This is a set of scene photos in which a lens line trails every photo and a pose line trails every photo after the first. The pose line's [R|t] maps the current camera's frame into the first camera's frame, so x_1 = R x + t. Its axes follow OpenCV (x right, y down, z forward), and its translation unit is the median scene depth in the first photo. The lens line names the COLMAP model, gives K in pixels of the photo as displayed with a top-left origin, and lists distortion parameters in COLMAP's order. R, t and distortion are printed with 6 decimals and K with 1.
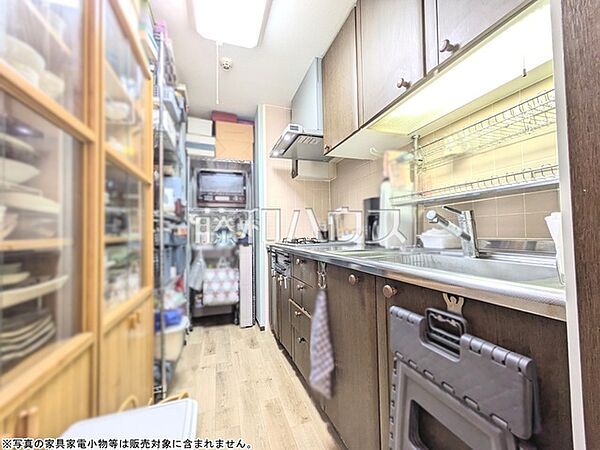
lens RADIAL K [[238.4, 0, 301.3], [0, 238.4, 225.9], [0, 0, 1]] dist [0.004620, 0.001304]
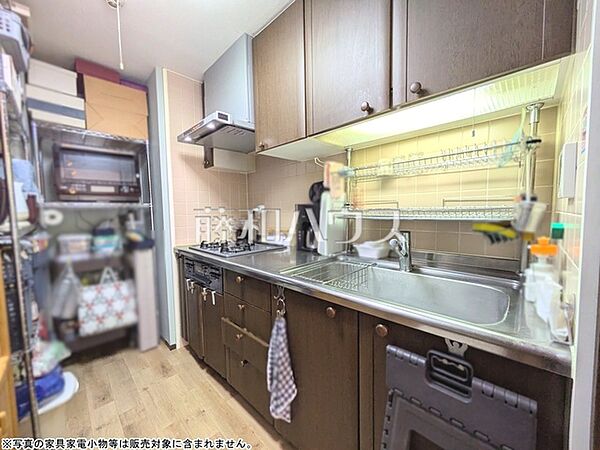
lens RADIAL K [[238.4, 0, 299.6], [0, 238.4, 225.7], [0, 0, 1]] dist [0.004620, 0.001304]
pose [[0.898650, -0.025063, 0.437950, -0.160650], [-0.014224, 0.996177, 0.086195, -0.105816], [-0.438436, -0.083688, 0.894858, 0.105612]]
